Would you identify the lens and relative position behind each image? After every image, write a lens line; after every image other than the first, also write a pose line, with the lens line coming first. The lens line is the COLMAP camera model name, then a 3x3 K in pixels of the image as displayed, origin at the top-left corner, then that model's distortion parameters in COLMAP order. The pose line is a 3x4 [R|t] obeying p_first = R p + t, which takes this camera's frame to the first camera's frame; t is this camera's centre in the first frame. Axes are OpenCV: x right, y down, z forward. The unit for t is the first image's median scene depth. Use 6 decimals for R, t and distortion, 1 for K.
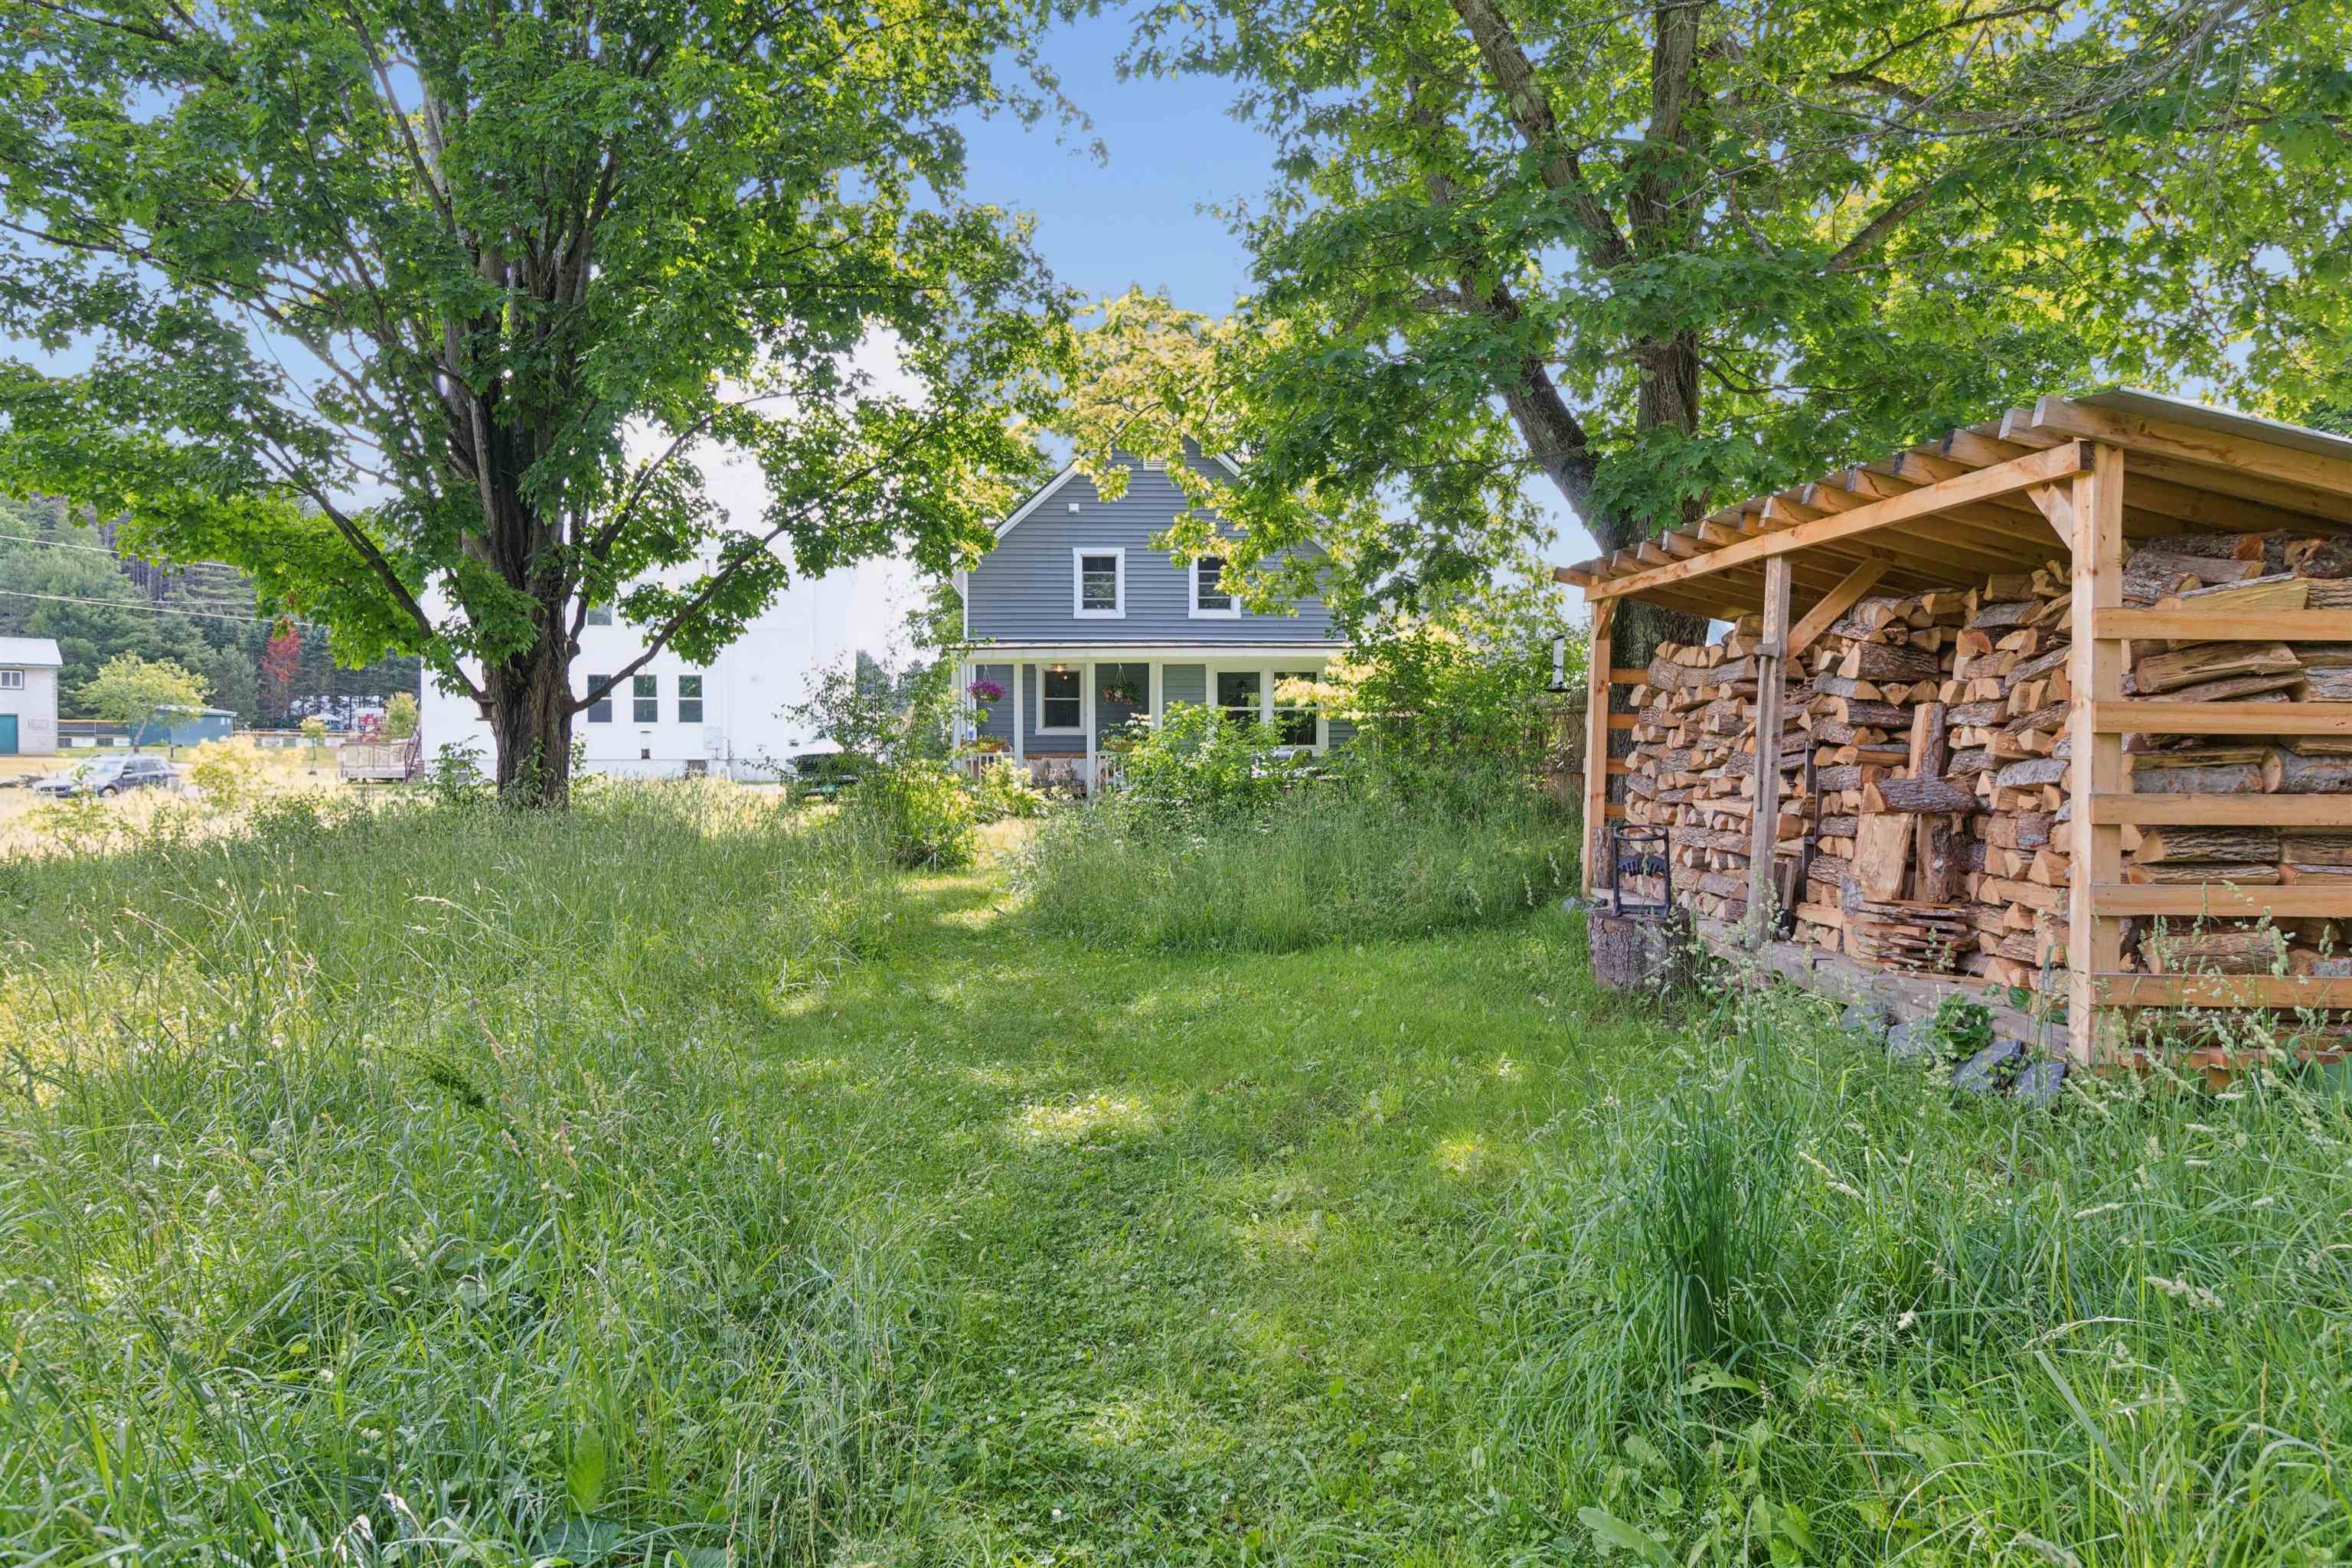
lens RADIAL K [[1390.7, 0, 1176.6], [0, 1390.7, 783.0], [0, 0, 1]] dist [-0.007483, 0.002146]
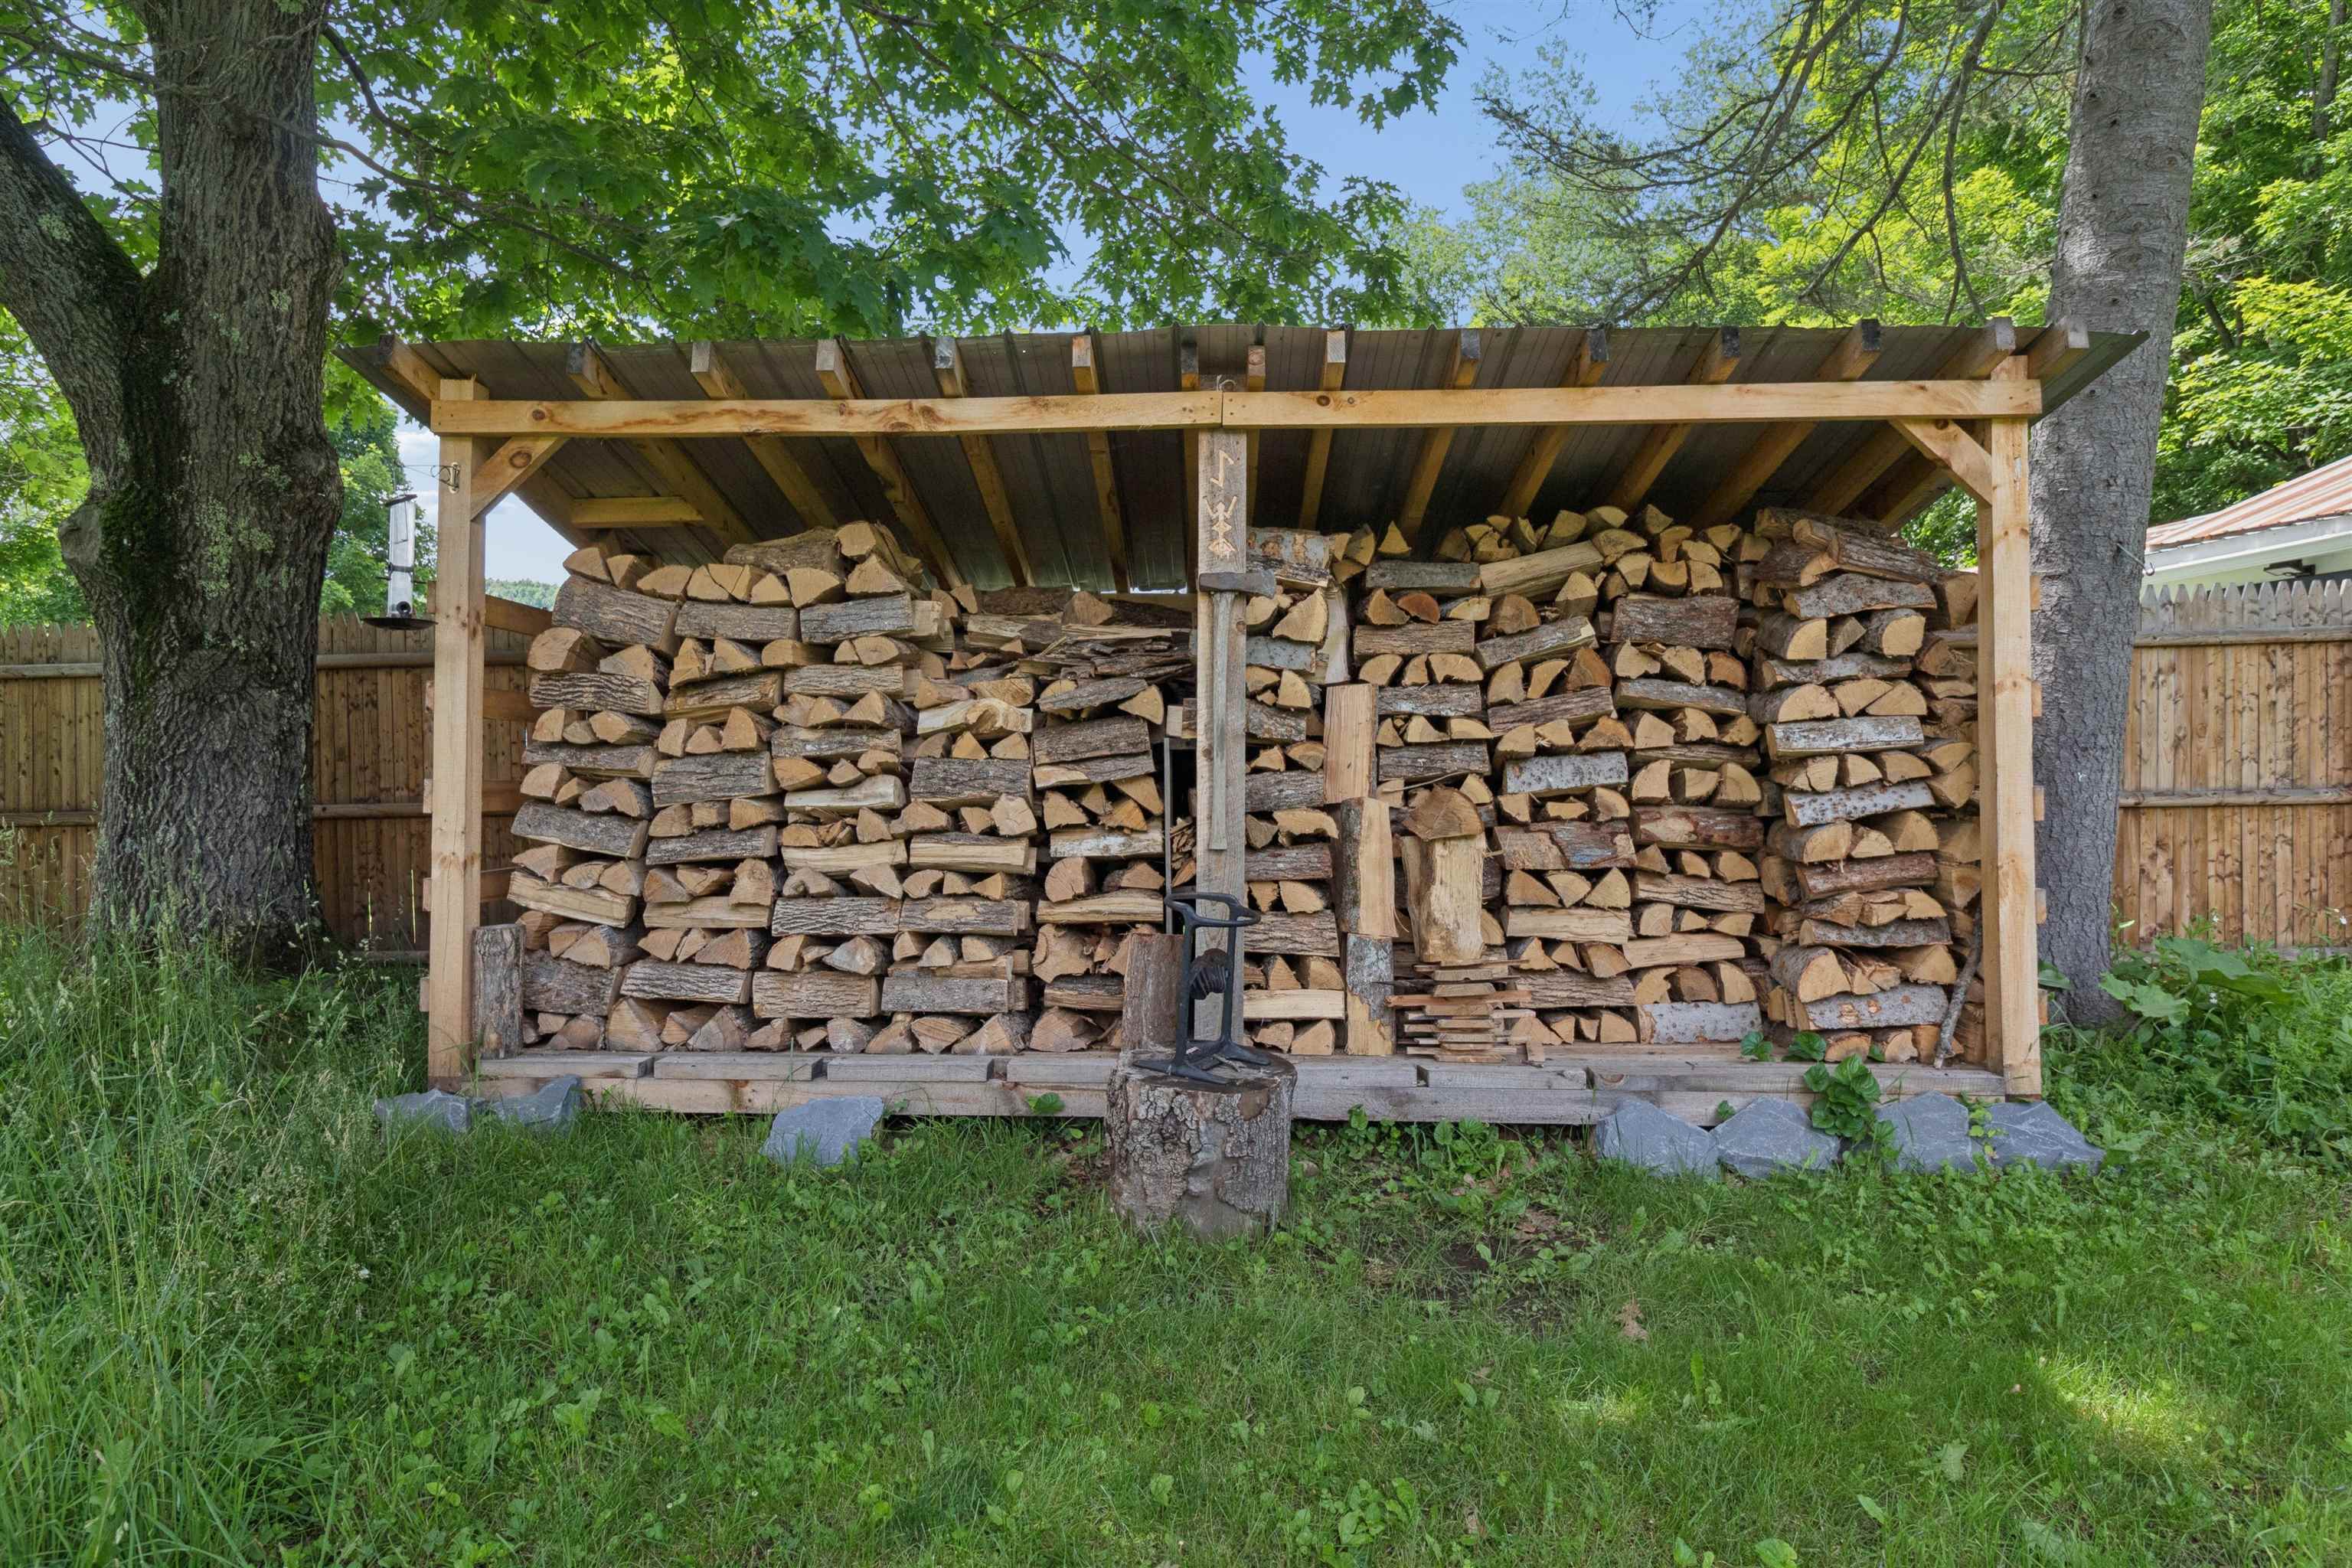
lens RADIAL K [[1390.7, 0, 1176.0], [0, 1390.7, 771.1], [0, 0, 1]] dist [-0.007483, 0.002146]
pose [[0.120048, -0.018163, 0.992602, -0.201975], [0.035447, 0.999274, 0.013998, -0.027600], [-0.992135, 0.033504, 0.120605, 1.082073]]
